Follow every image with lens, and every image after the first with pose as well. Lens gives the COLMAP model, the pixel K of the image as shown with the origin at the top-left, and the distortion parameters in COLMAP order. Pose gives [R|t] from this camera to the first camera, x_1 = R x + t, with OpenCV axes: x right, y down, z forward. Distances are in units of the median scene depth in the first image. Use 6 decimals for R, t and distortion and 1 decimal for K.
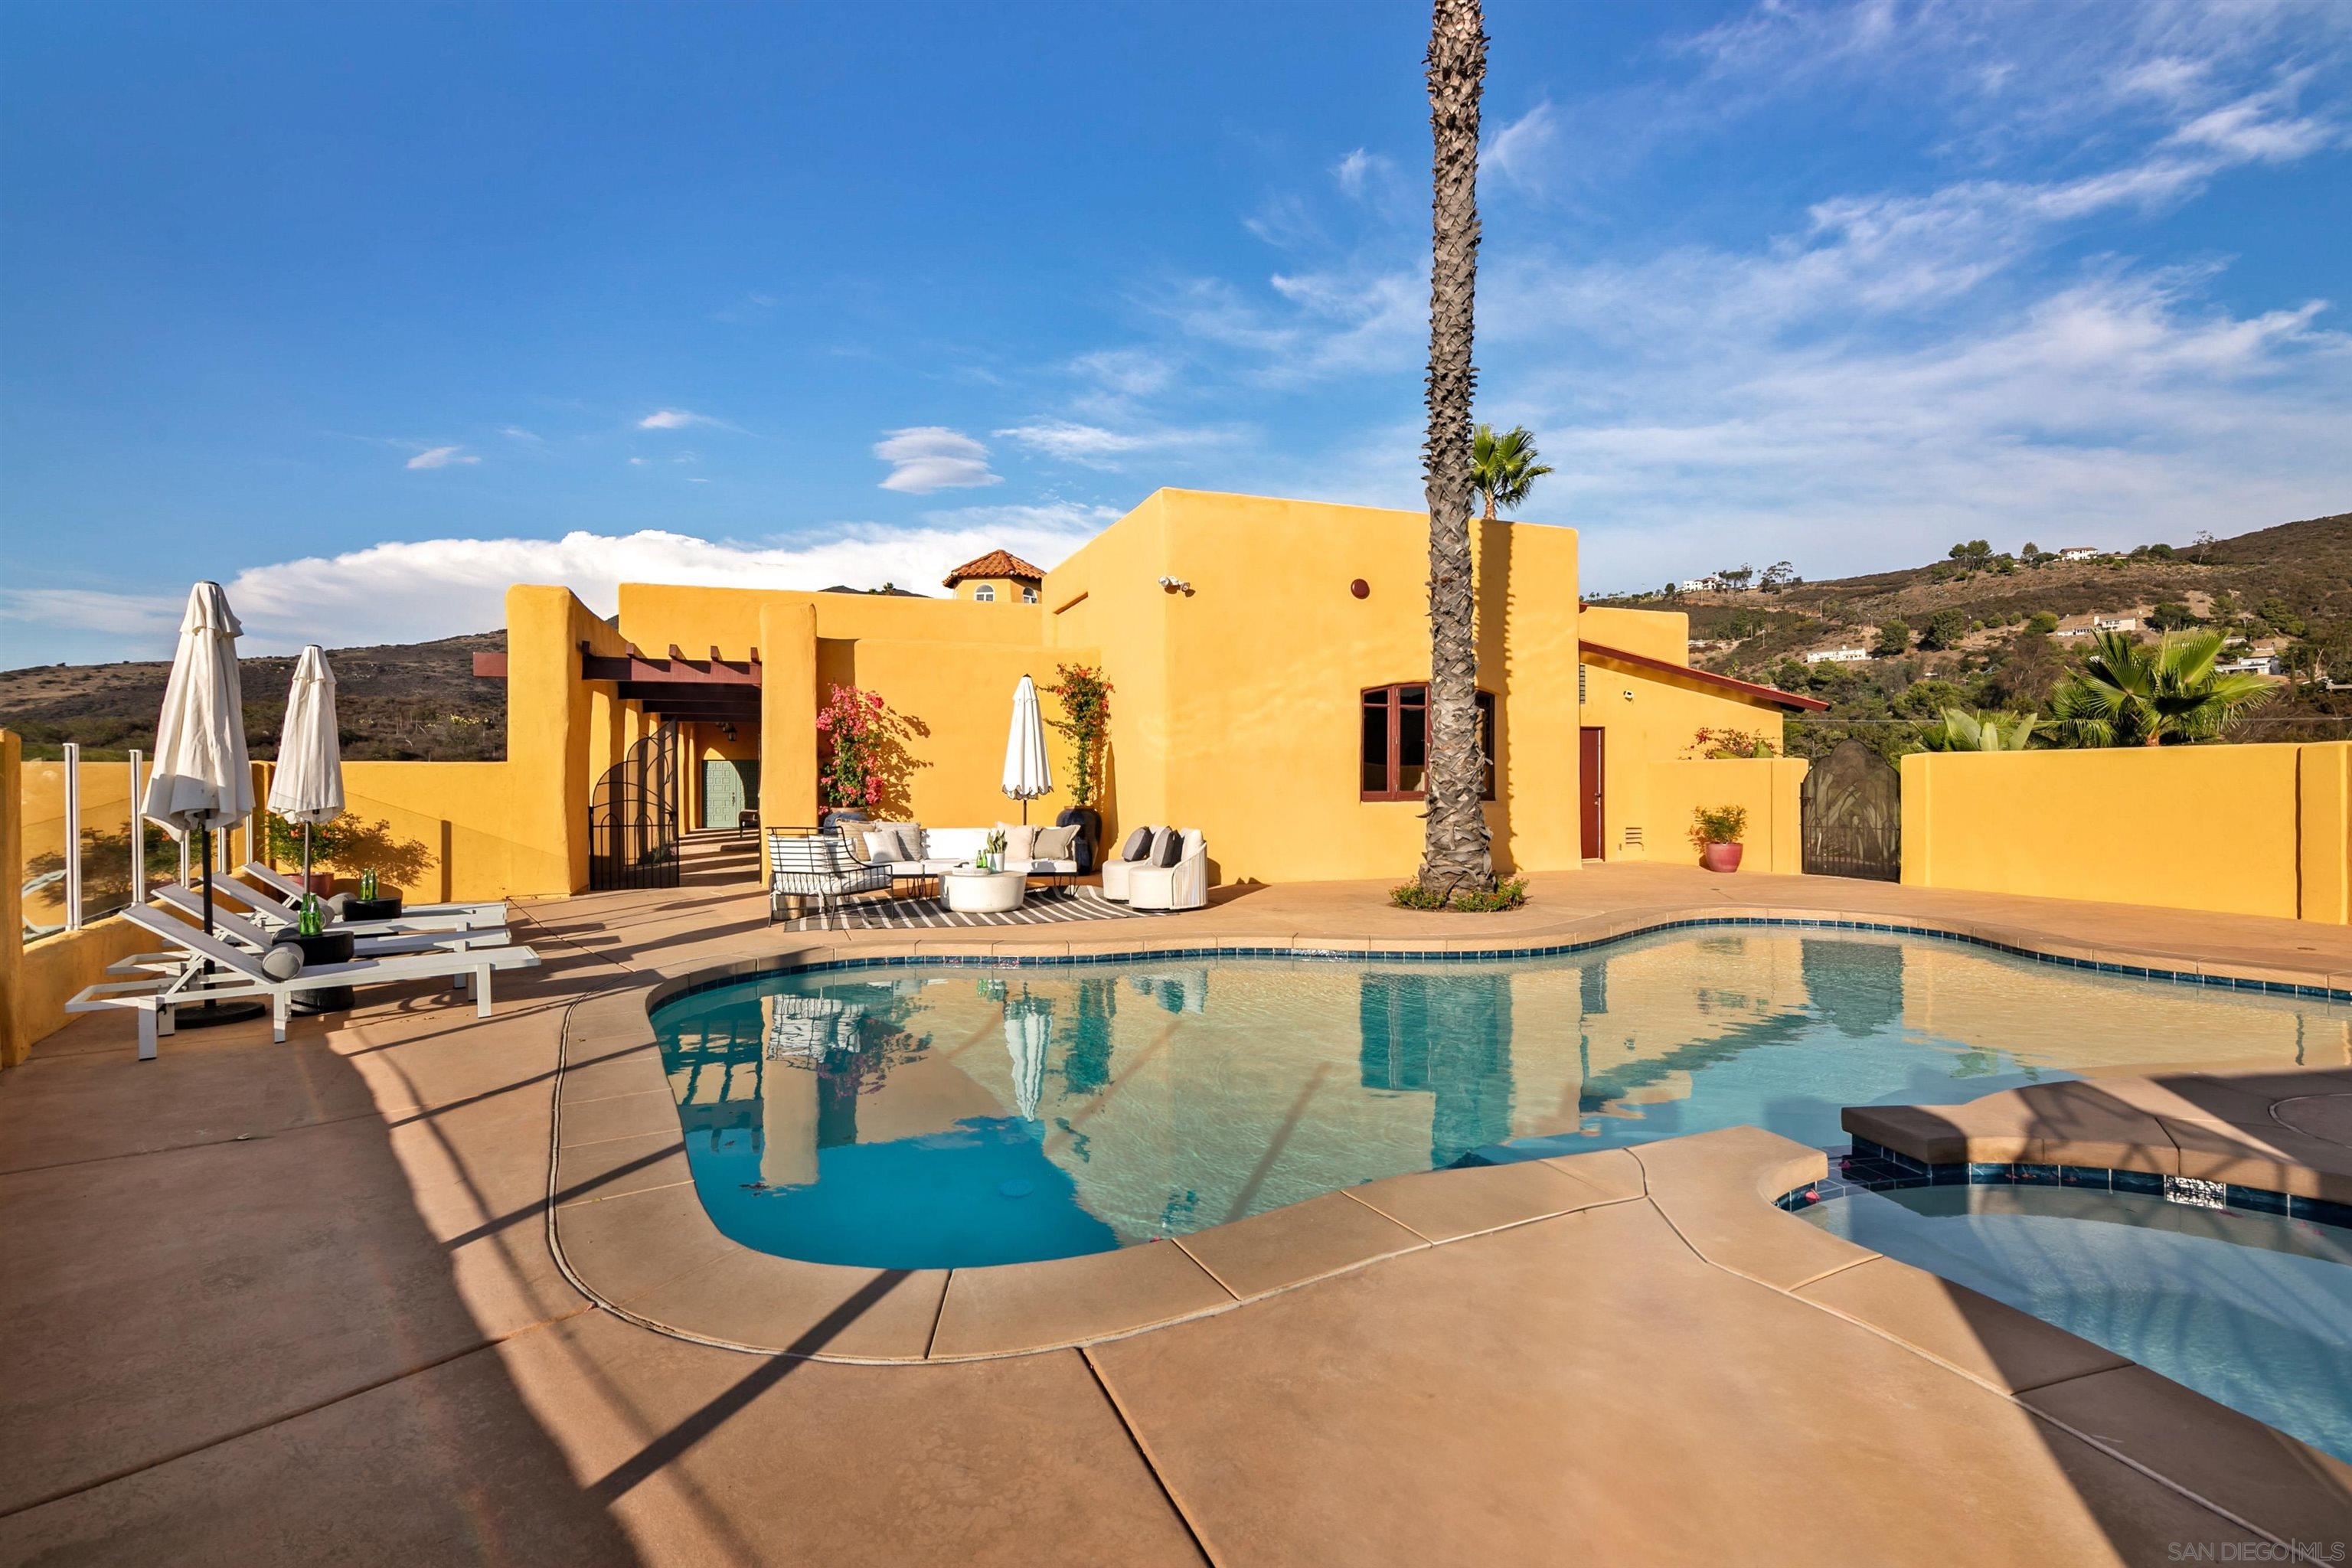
lens RADIAL K [[1059.4, 0, 1178.3], [0, 1059.4, 796.1], [0, 0, 1]] dist [-0.003750, -0.000314]
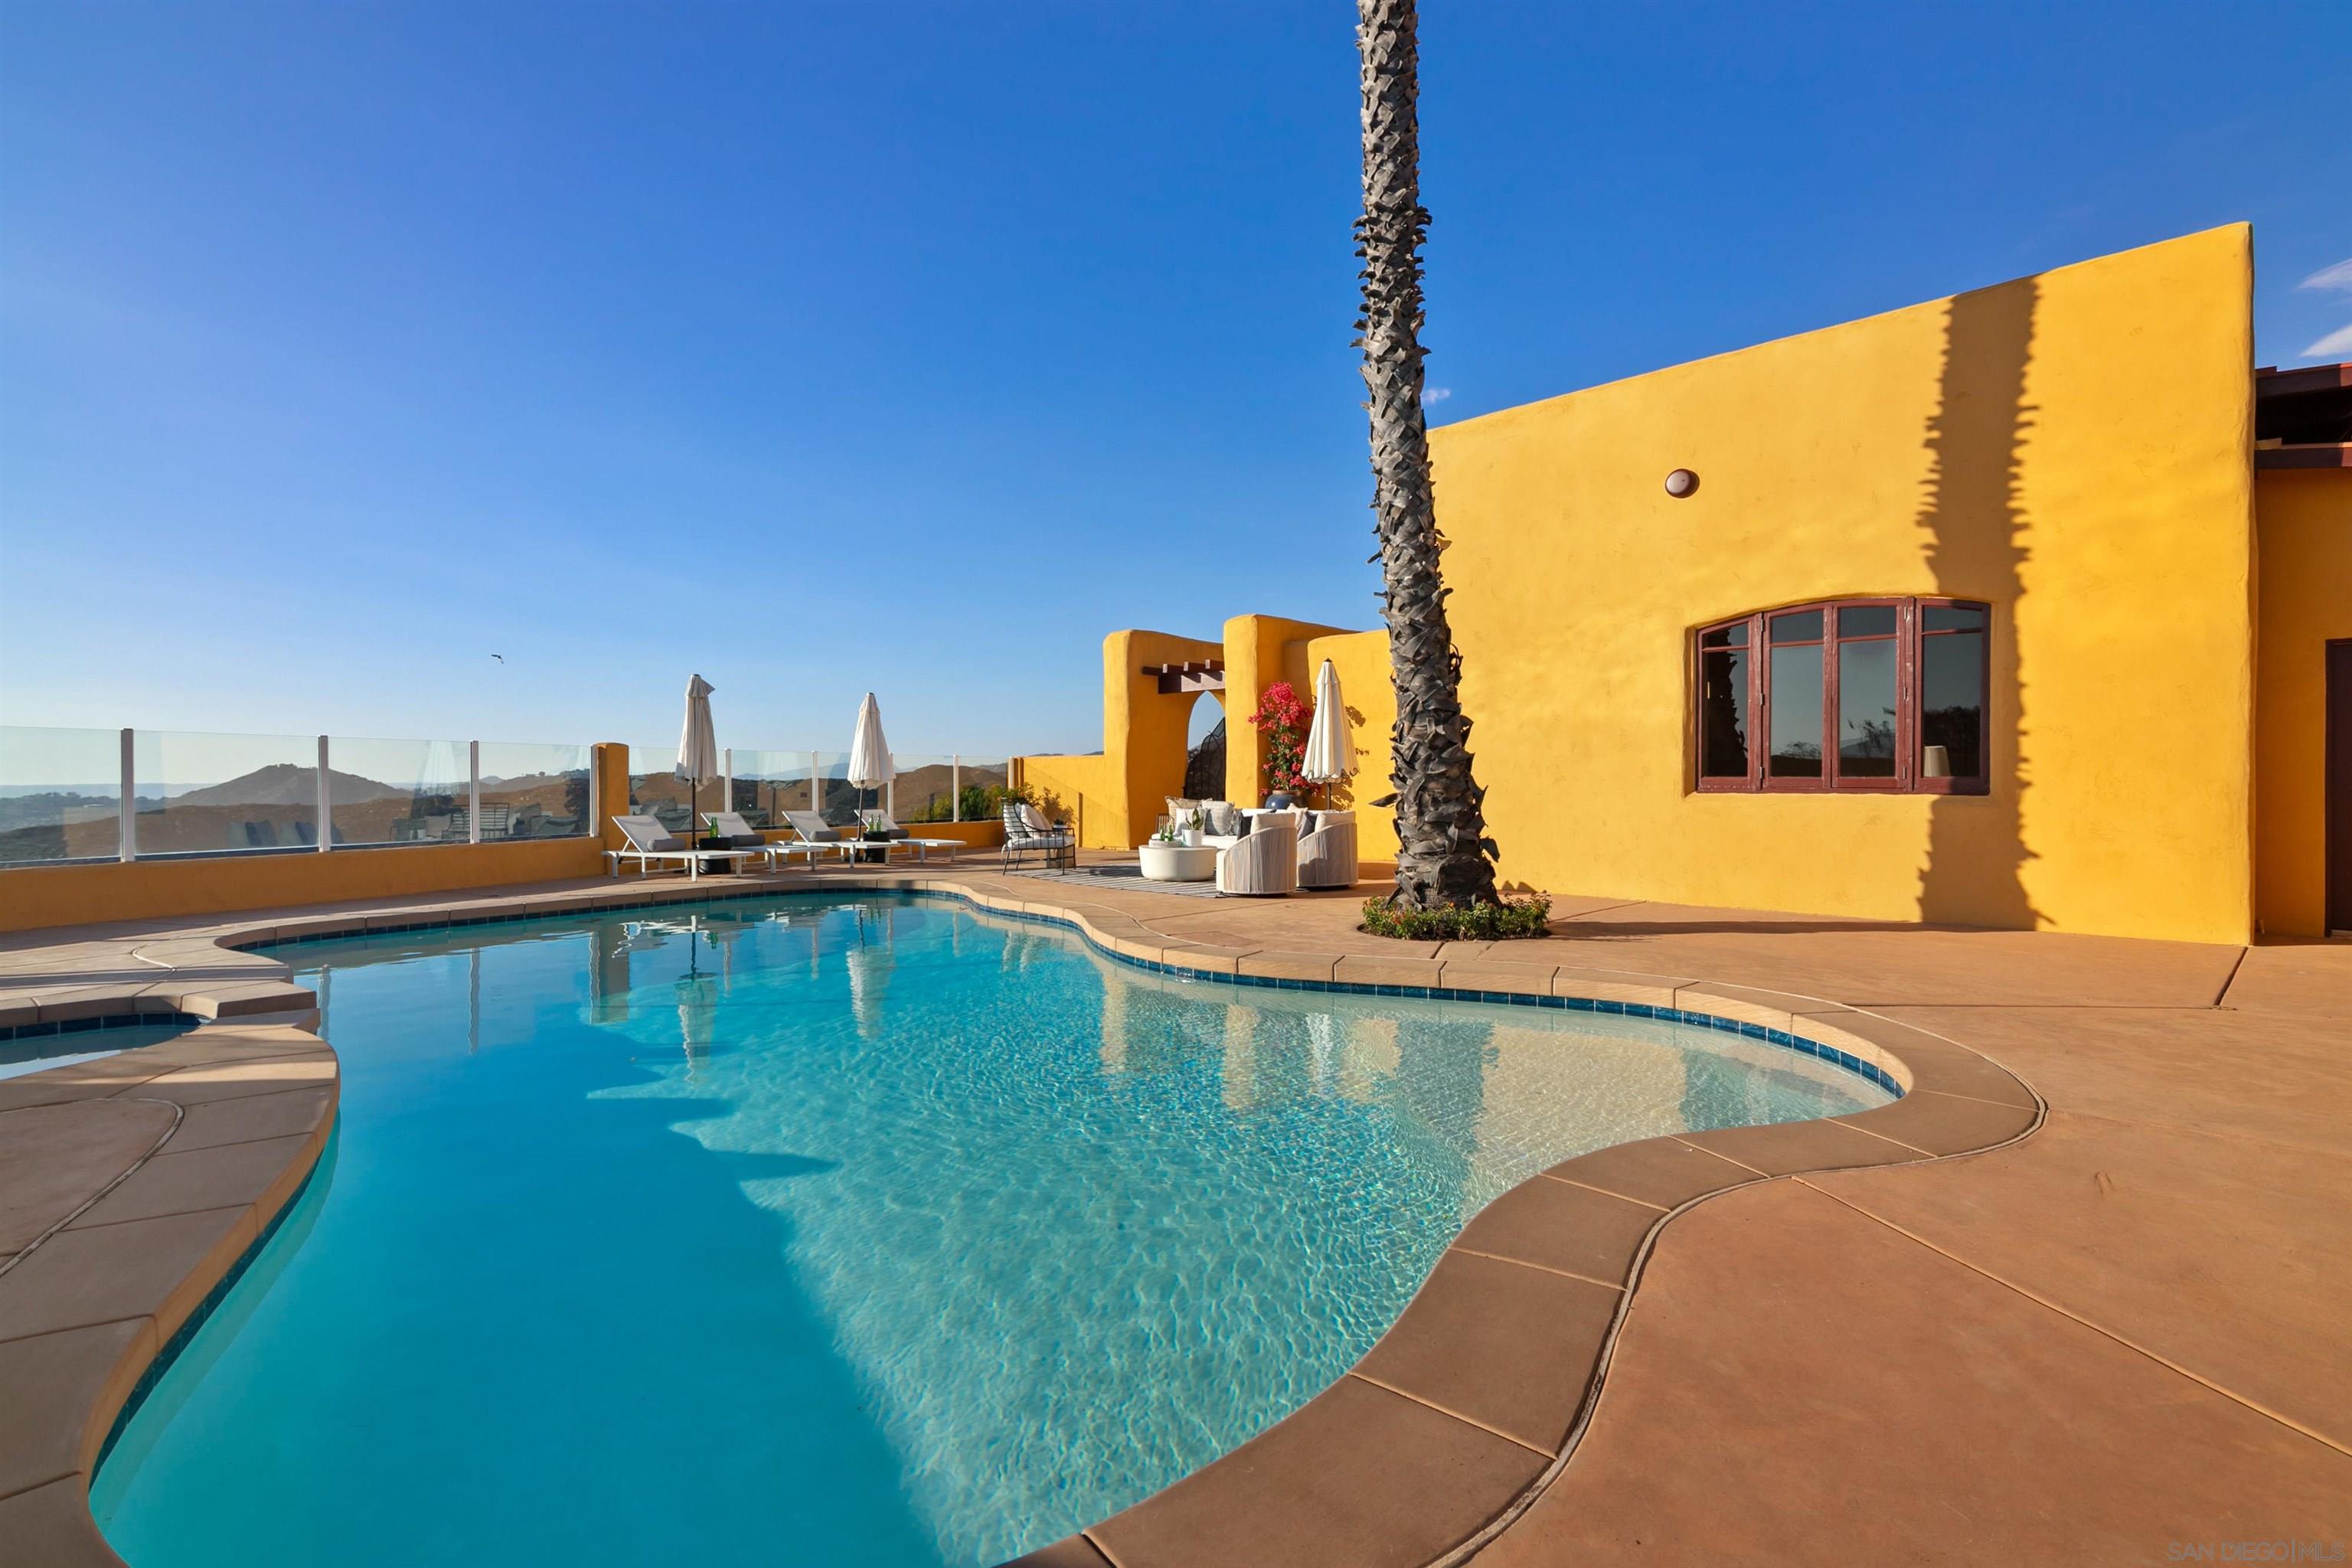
lens RADIAL K [[1059.4, 0, 1179.3], [0, 1059.4, 777.5], [0, 0, 1]] dist [-0.003750, -0.000314]
pose [[0.381811, -0.001717, -0.924239, 0.645167], [-0.003206, 0.999990, -0.003182, 0.000041], [0.924235, 0.004178, 0.381802, 0.401771]]
